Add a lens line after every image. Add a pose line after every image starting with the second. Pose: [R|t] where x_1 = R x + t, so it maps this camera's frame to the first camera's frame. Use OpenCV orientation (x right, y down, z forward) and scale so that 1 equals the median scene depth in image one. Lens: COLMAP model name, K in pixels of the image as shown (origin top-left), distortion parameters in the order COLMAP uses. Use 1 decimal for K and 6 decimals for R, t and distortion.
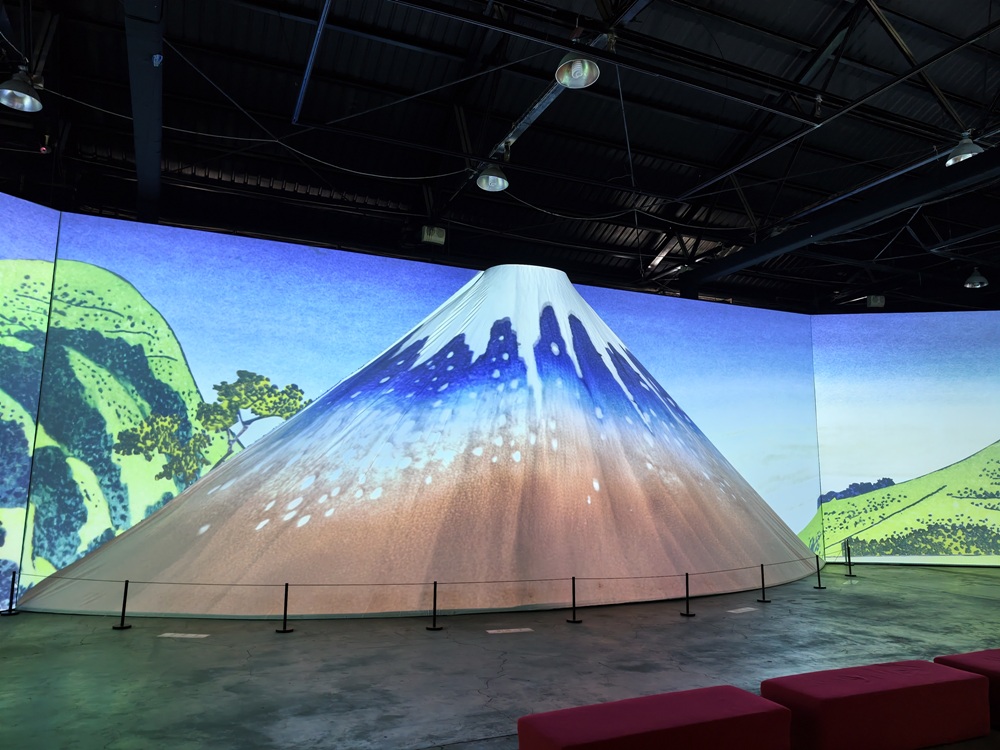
lens RADIAL K [[717.6, 0, 510.7], [0, 717.6, 367.5], [0, 0, 1]] dist [0.014917, -0.017849]
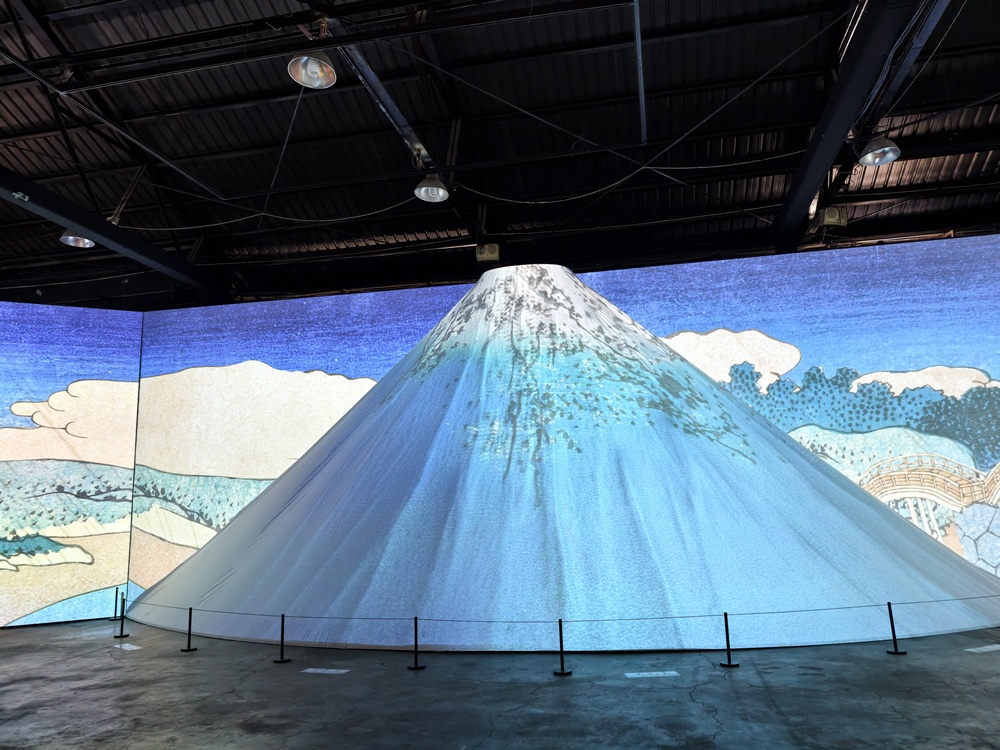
lens RADIAL K [[717.6, 0, 504.0], [0, 717.6, 373.4], [0, 0, 1]] dist [0.014917, -0.017849]
pose [[0.802465, -0.137103, -0.580734, 0.569534], [0.126932, 0.990192, -0.058374, 0.047119], [0.583042, -0.026870, 0.811998, 0.273070]]
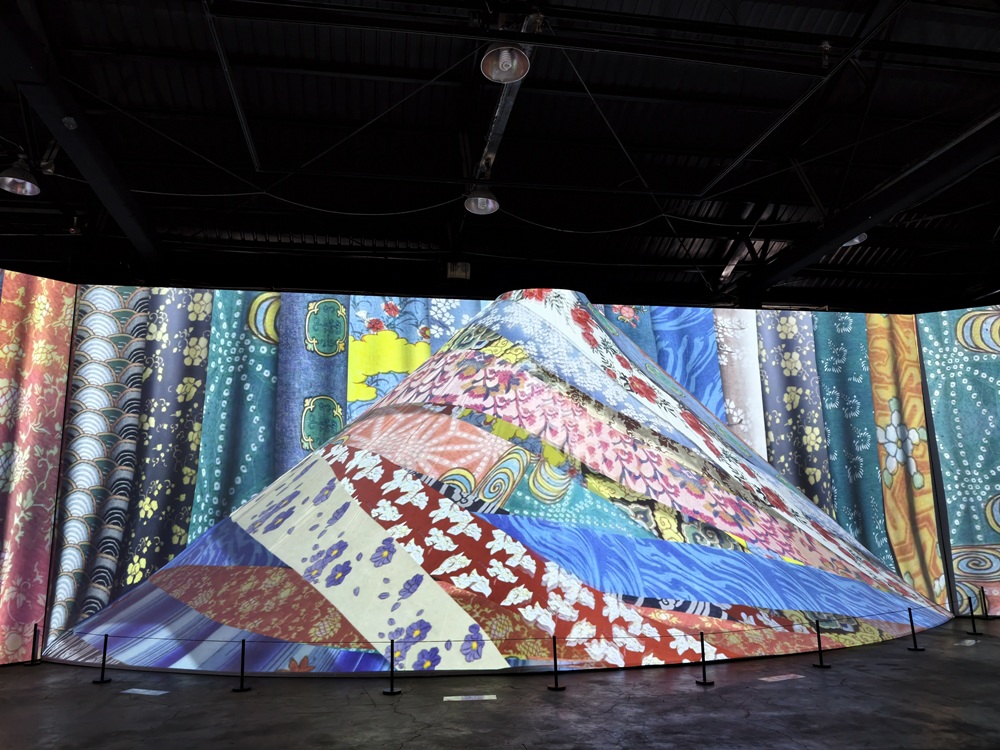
lens RADIAL K [[717.6, 0, 493.8], [0, 717.6, 385.8], [0, 0, 1]] dist [0.014917, -0.017849]
pose [[0.965770, -0.075212, -0.248255, 0.202740], [0.066037, 0.996798, -0.045092, 0.020050], [0.250852, 0.027155, 0.967645, 0.106464]]
